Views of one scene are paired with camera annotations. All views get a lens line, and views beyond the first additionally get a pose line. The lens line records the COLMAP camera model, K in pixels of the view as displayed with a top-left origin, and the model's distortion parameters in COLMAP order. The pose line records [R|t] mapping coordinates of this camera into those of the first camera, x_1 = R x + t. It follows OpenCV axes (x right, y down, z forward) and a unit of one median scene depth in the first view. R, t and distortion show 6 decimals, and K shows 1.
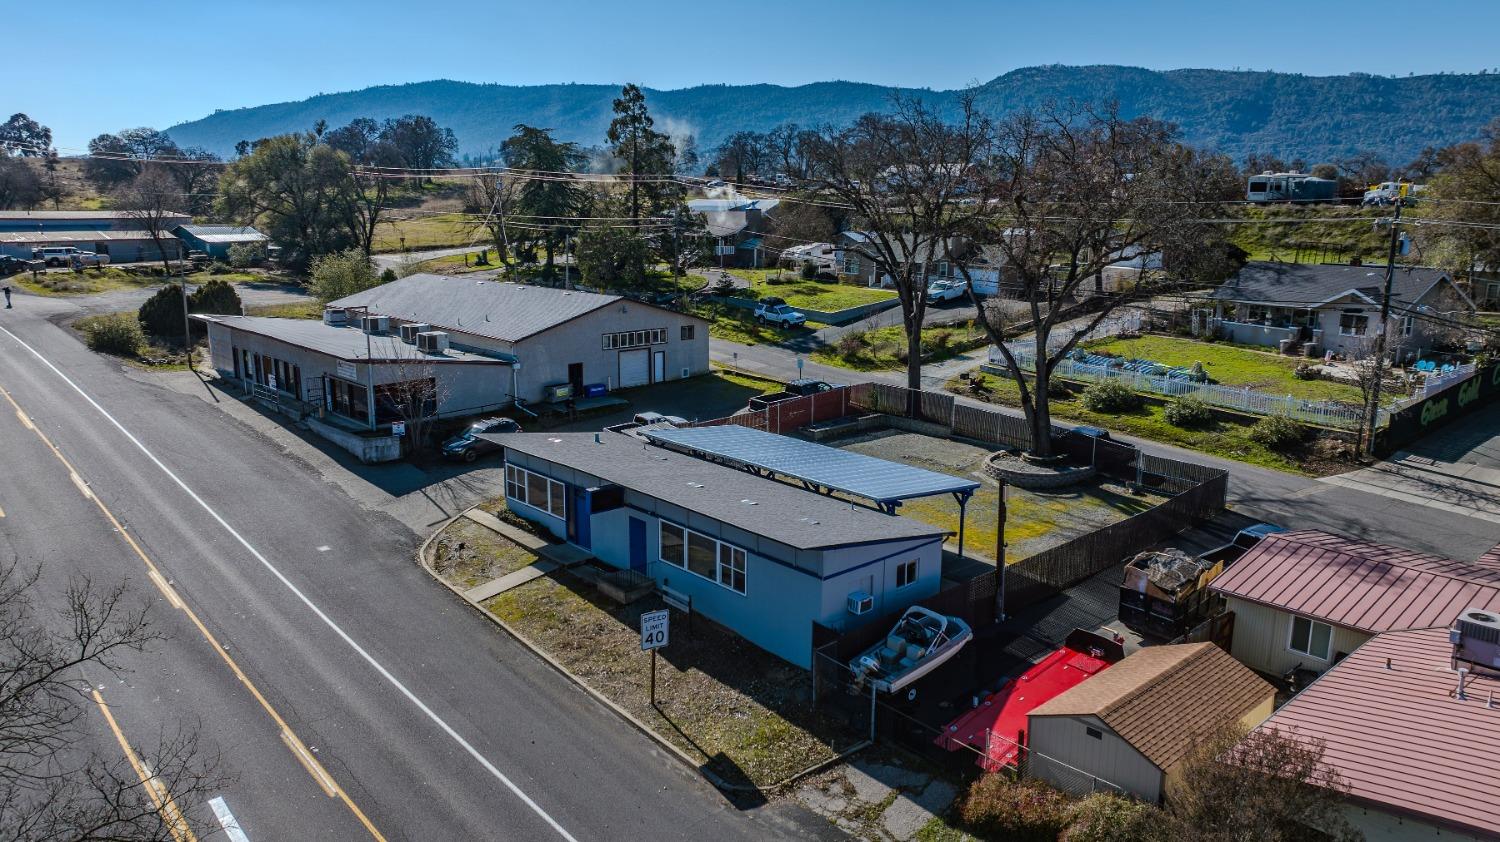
lens RADIAL K [[1051.5, 0, 756.3], [0, 1051.5, 420.2], [0, 0, 1]] dist [-0.034488, 0.036313]
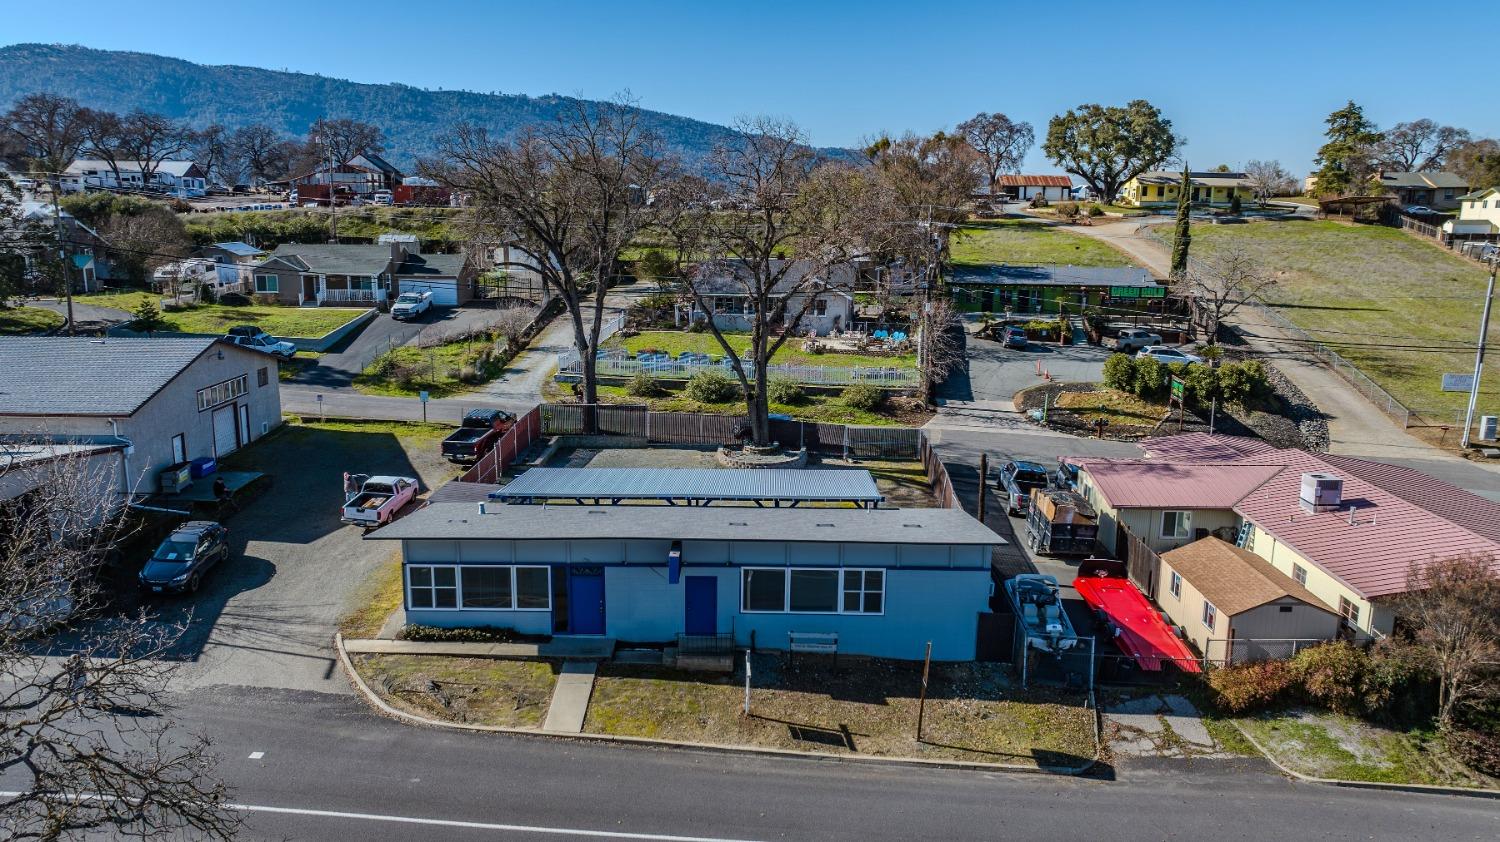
lens RADIAL K [[1051.5, 0, 756.3], [0, 1051.5, 420.2], [0, 0, 1]] dist [-0.034488, 0.036313]
pose [[0.676275, -0.146661, 0.721902, -0.612830], [0.146927, 0.987145, 0.062907, -0.073720], [-0.721848, 0.063524, 0.689130, 0.306684]]
